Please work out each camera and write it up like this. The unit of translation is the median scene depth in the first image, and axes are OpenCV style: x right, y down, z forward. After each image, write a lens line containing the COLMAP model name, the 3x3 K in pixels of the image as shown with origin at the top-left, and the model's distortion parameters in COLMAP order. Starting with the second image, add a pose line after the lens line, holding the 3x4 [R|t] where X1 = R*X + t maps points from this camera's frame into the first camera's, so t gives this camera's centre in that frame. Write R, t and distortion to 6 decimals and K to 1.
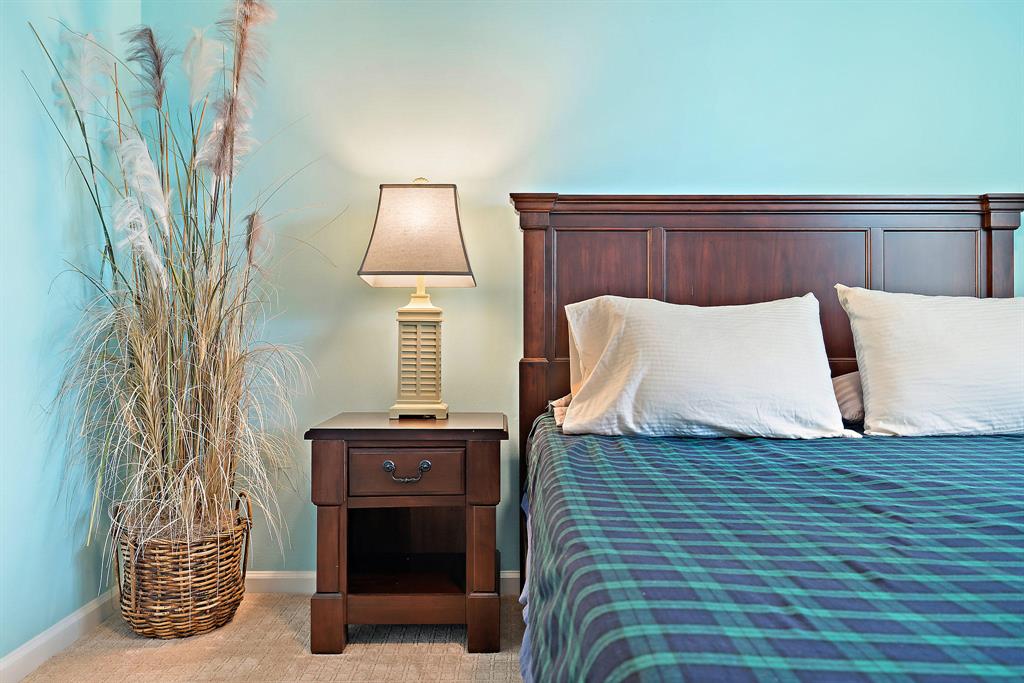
lens RADIAL K [[734.0, 0, 511.5], [0, 734.0, 338.6], [0, 0, 1]] dist [0.010871, 0.001146]
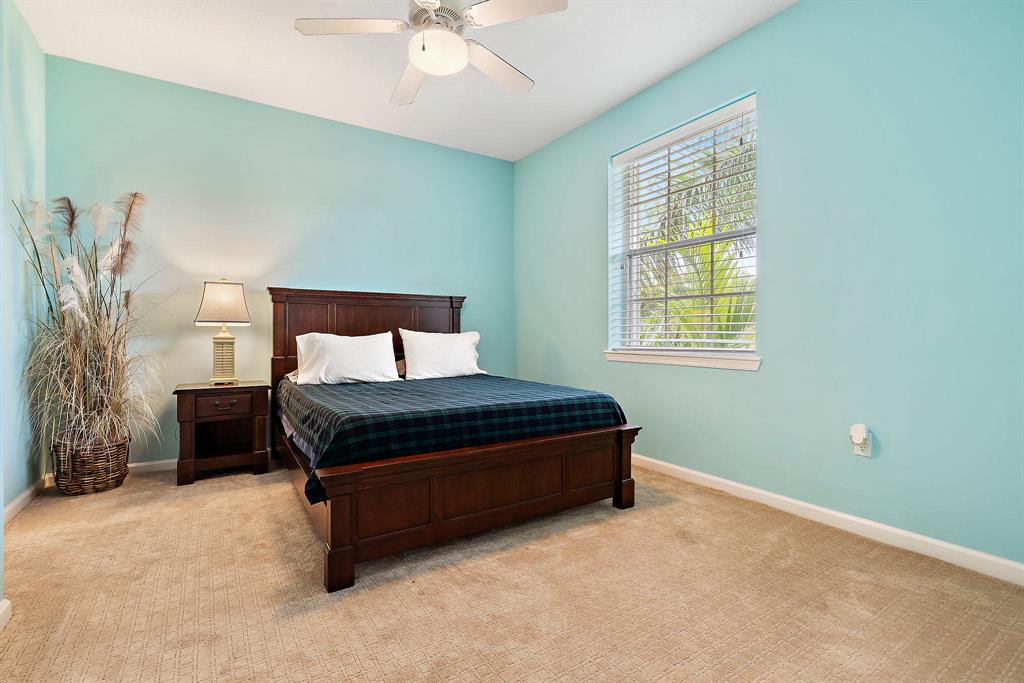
lens RADIAL K [[467.8, 0, 518.0], [0, 467.8, 336.0], [0, 0, 1]] dist [0.002178, -0.000815]
pose [[0.829745, -0.000176, 0.558142, -0.188484], [0.000653, 1.000000, -0.000655, -0.042340], [-0.558142, 0.000907, 0.829745, -0.765442]]
